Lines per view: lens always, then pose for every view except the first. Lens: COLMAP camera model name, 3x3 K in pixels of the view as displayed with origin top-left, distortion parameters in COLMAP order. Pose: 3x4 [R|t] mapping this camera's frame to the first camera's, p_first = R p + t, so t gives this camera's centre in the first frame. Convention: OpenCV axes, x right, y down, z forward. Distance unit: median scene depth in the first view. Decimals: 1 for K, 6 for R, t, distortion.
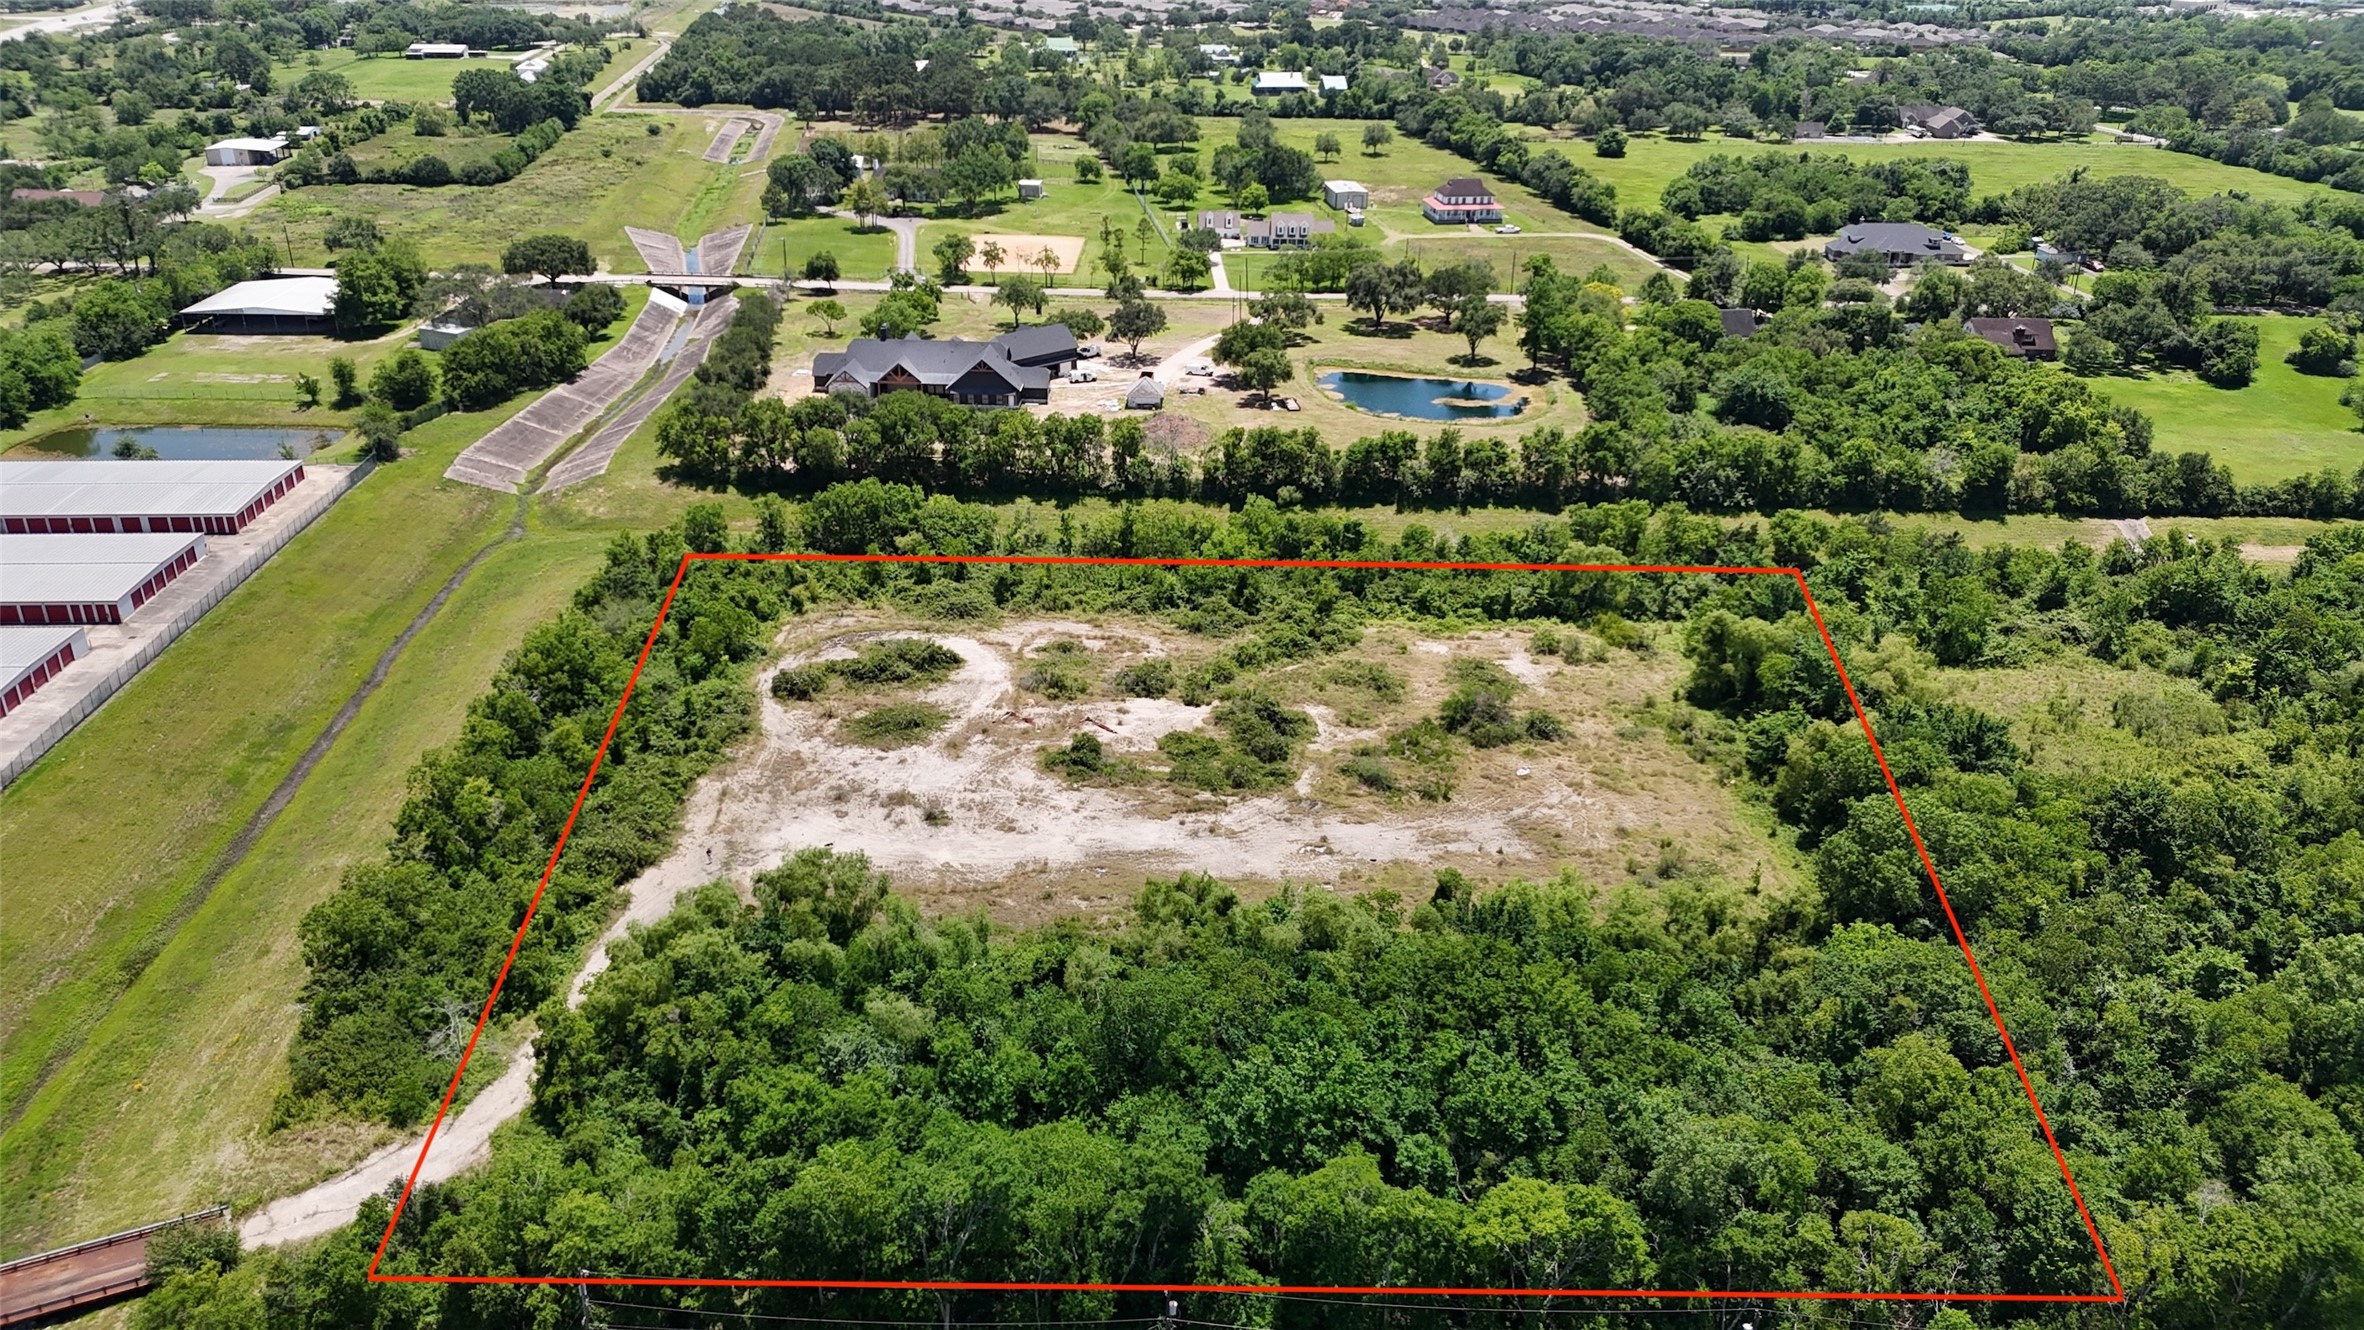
lens RADIAL K [[1731.3, 0, 1176.6], [0, 1731.3, 662.9], [0, 0, 1]] dist [0.127133, -0.163094]
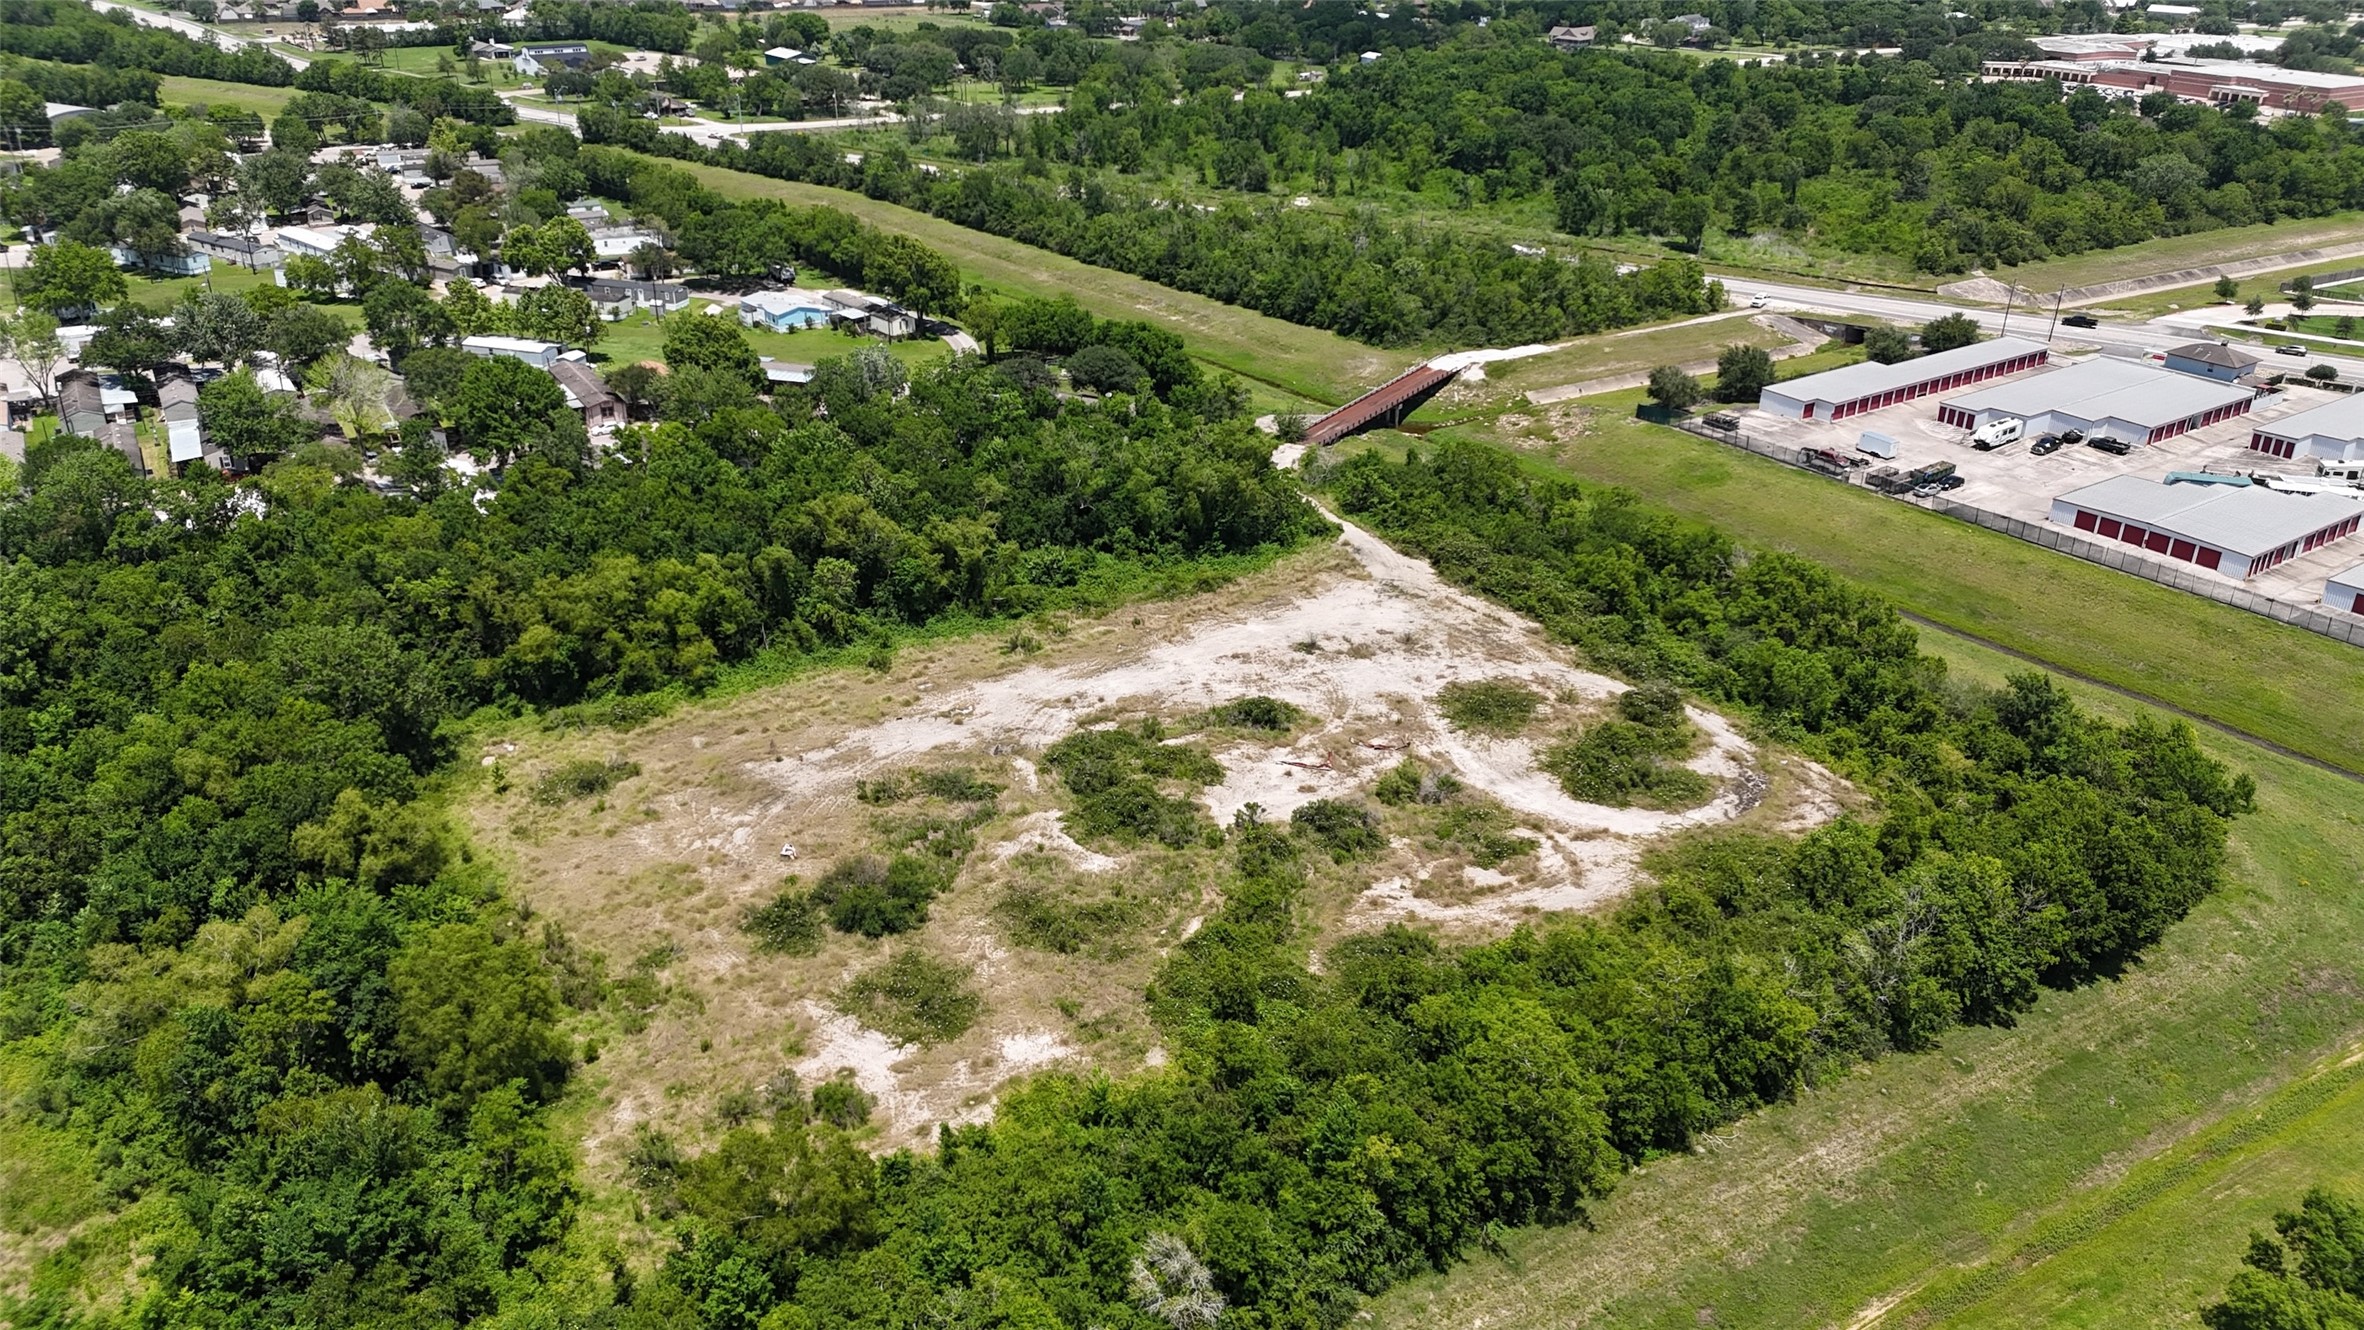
lens RADIAL K [[1731.3, 0, 1176.6], [0, 1731.3, 662.9], [0, 0, 1]] dist [0.127133, -0.163094]
pose [[-0.847400, 0.197789, -0.492741, 0.402208], [-0.245543, 0.676845, 0.693966, -0.551881], [0.470768, 0.709056, -0.524993, 1.374521]]
